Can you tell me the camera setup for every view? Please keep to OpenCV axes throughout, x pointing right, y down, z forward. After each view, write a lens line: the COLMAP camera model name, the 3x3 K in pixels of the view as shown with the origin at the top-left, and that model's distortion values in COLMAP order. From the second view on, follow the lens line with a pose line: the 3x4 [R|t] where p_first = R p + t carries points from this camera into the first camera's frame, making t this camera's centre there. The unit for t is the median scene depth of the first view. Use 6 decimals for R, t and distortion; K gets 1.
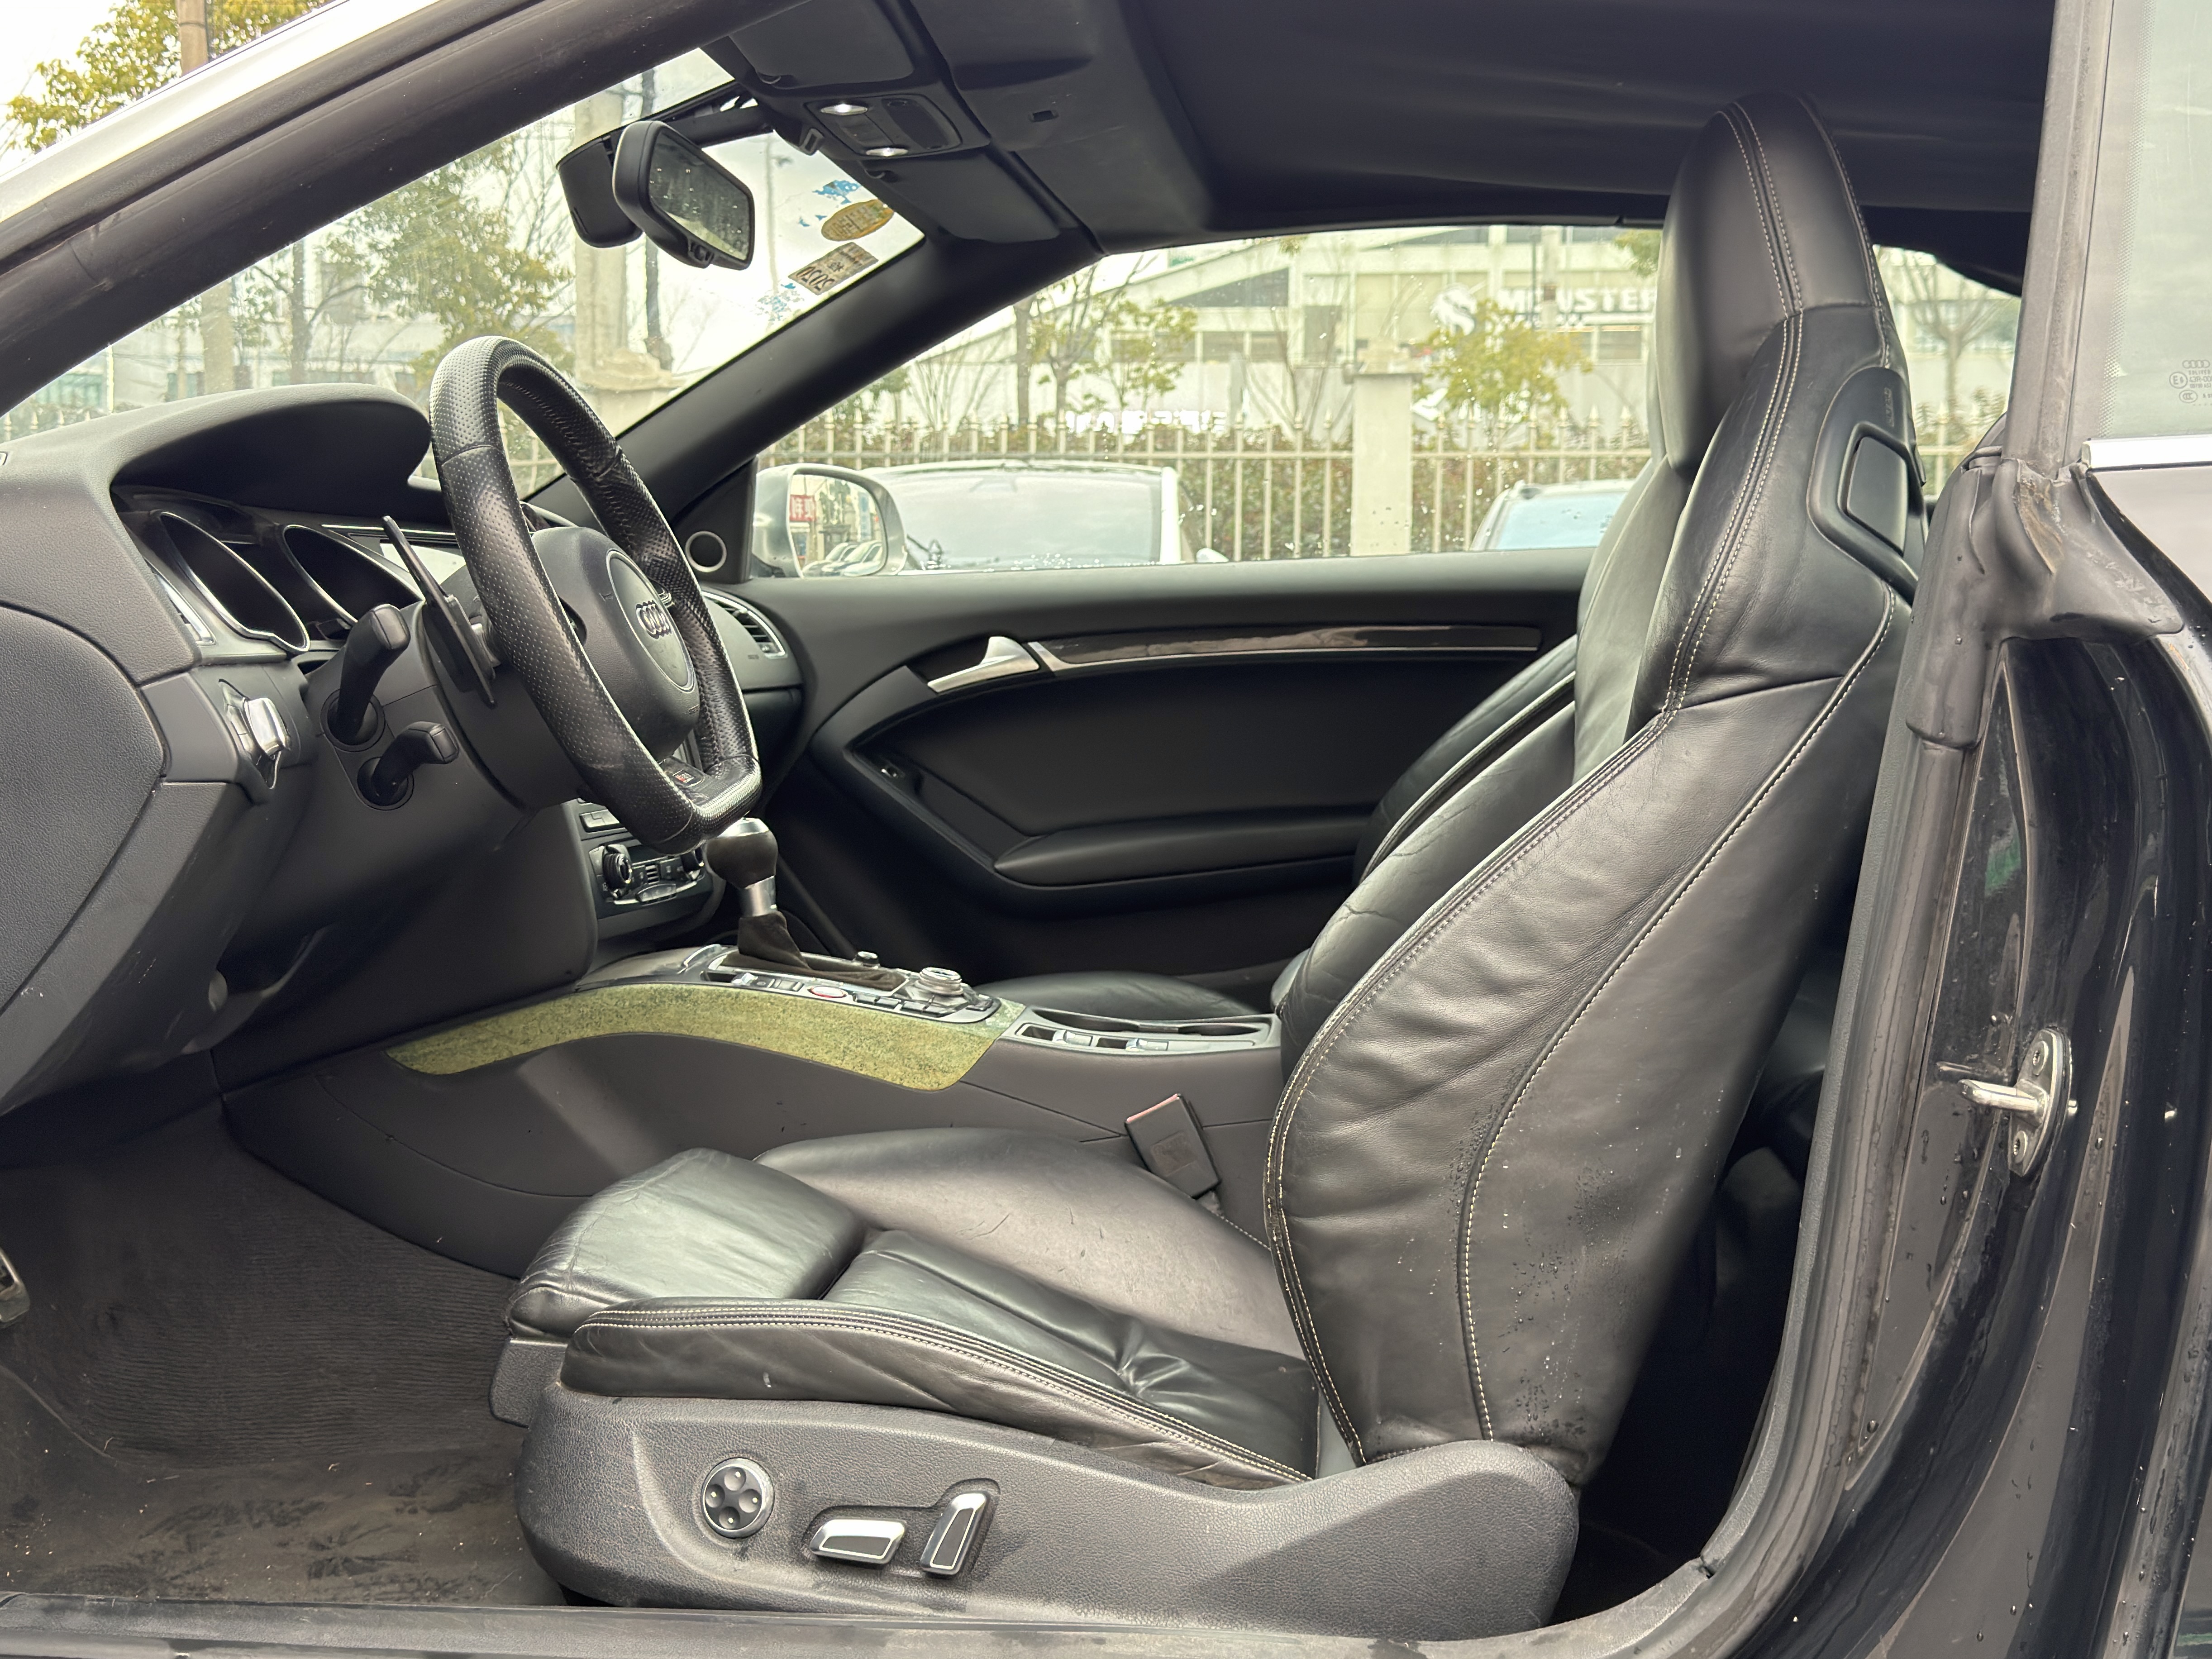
lens RADIAL K [[2586.4, 0, 1106.0], [0, 2586.4, 829.5], [0, 0, 1]] dist [0.192493, -0.410304]
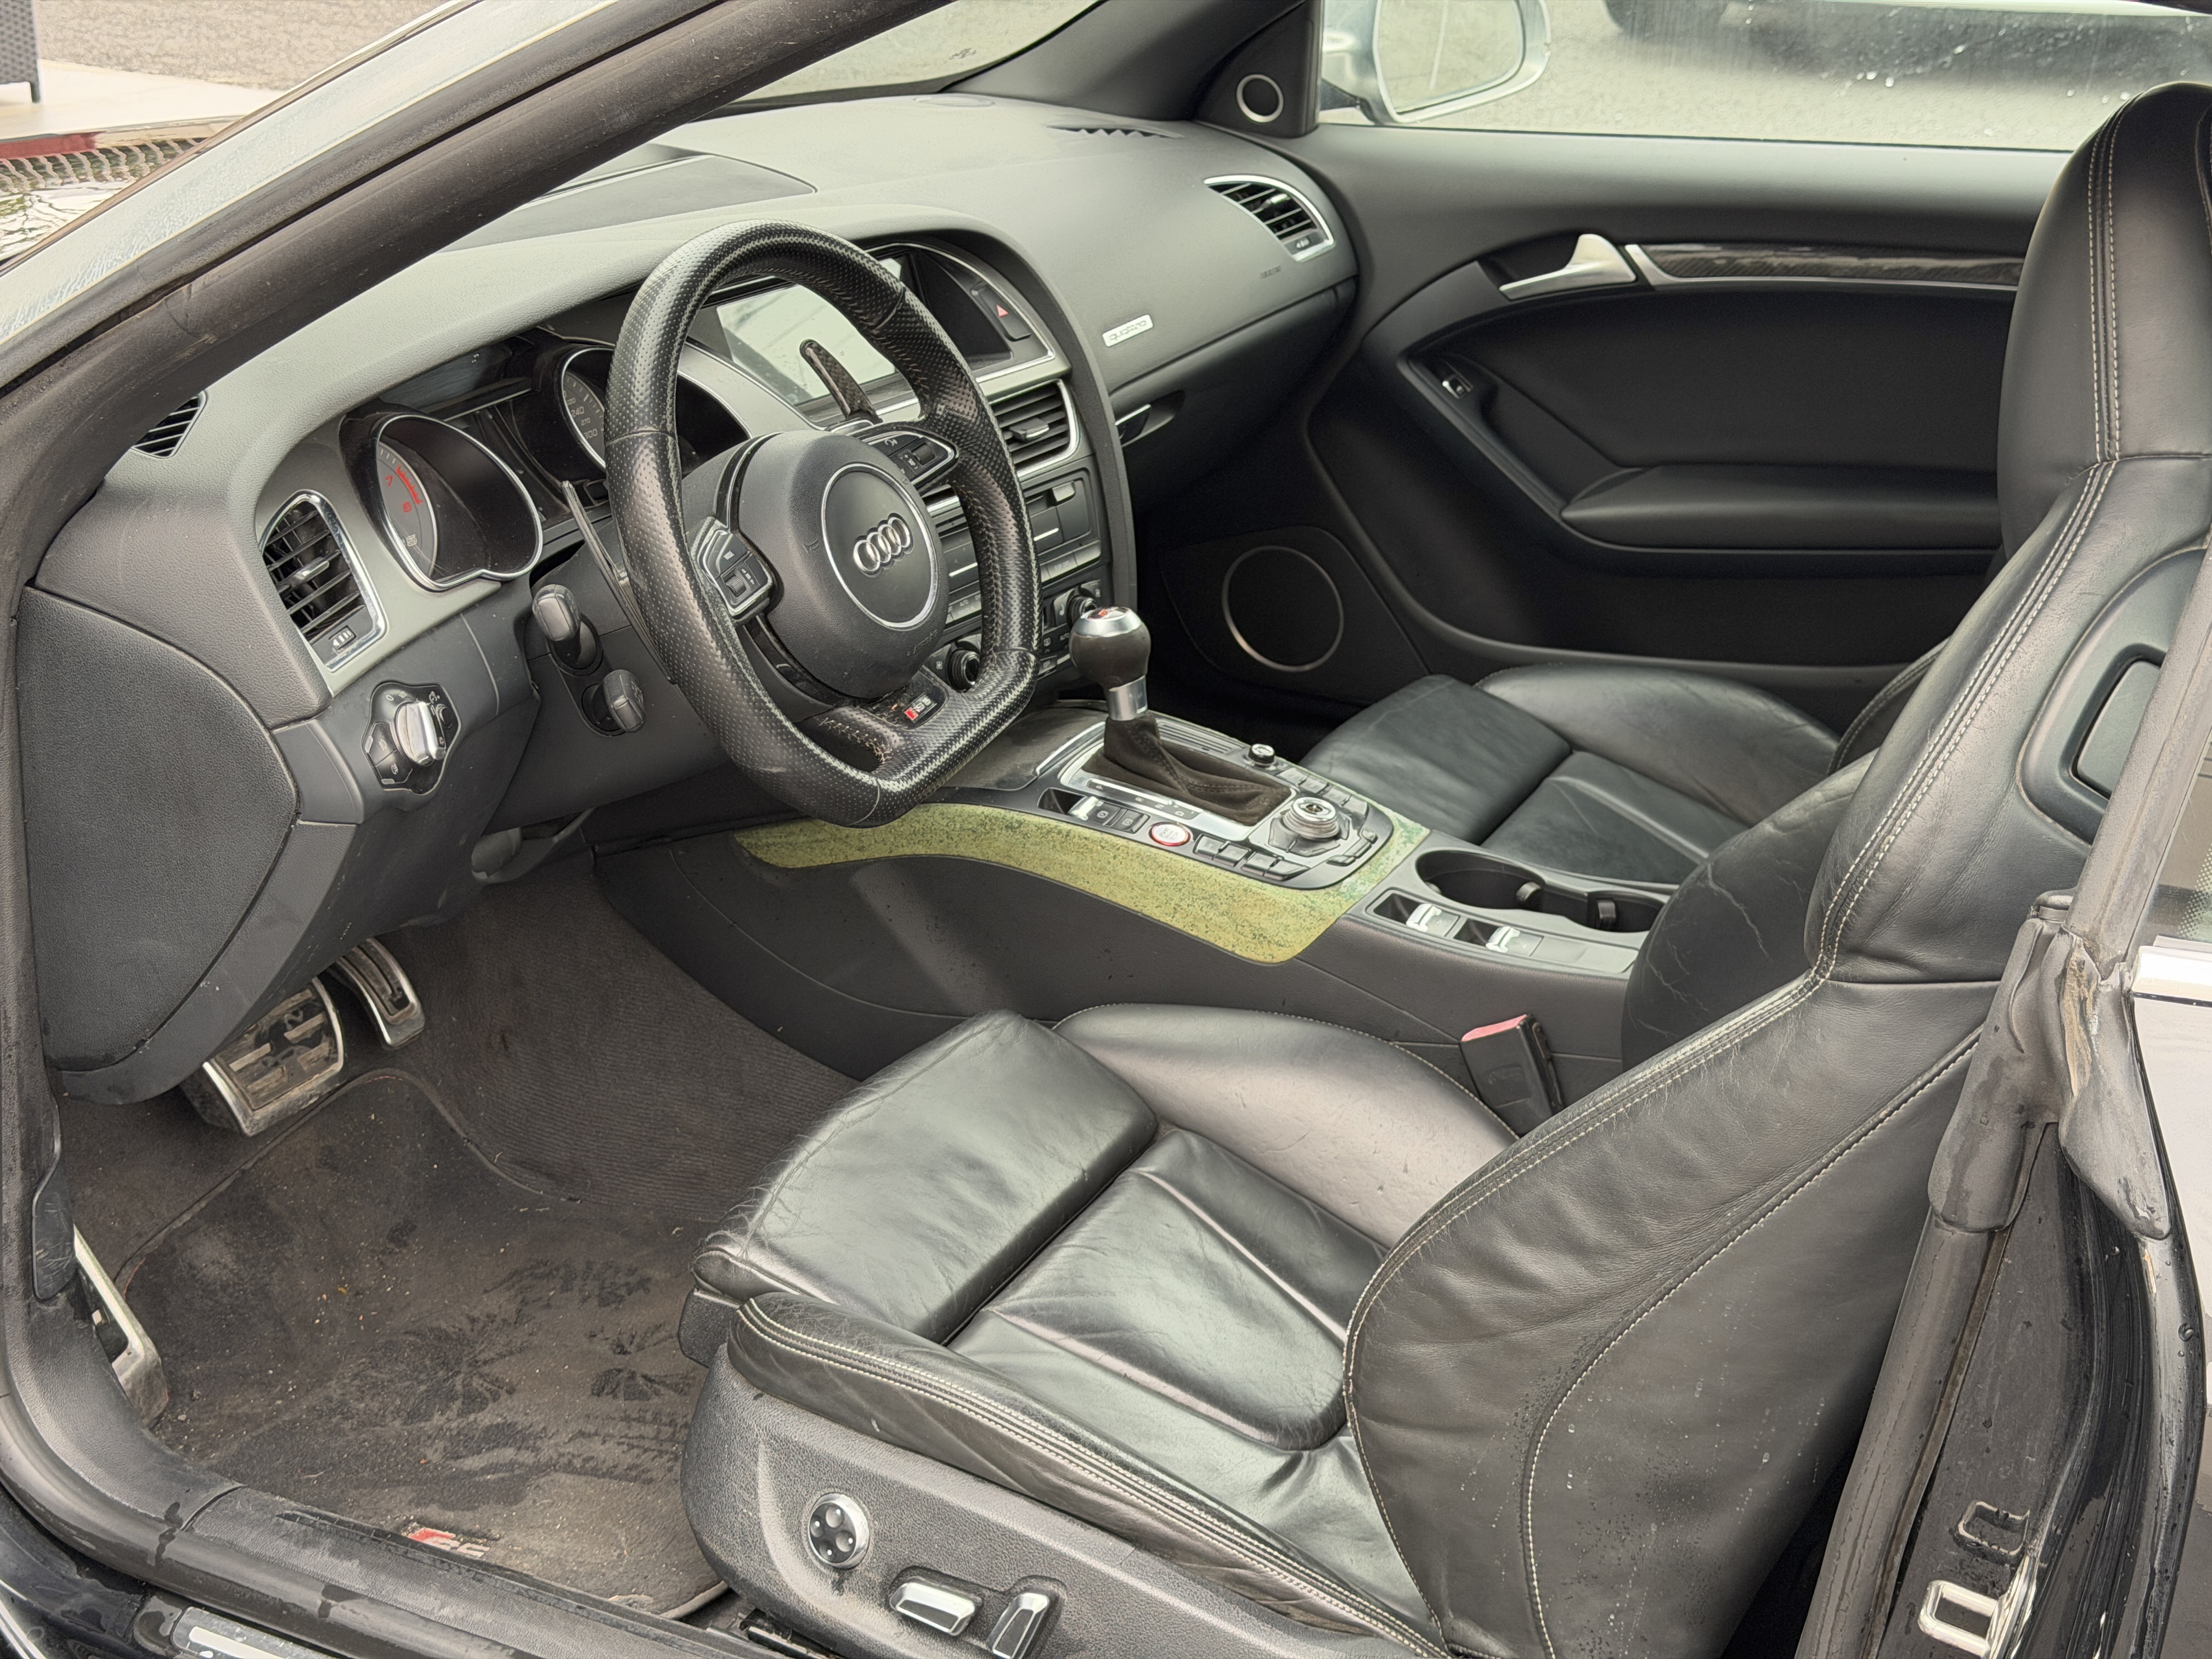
lens RADIAL K [[3170.1, 0, 1106.0], [0, 3170.1, 829.5], [0, 0, 1]] dist [0.173762, -0.082069]
pose [[0.931072, 0.142565, -0.335827, 0.332642], [-0.027621, 0.945394, 0.324758, -0.407050], [0.363788, -0.293097, 0.884167, 0.020234]]
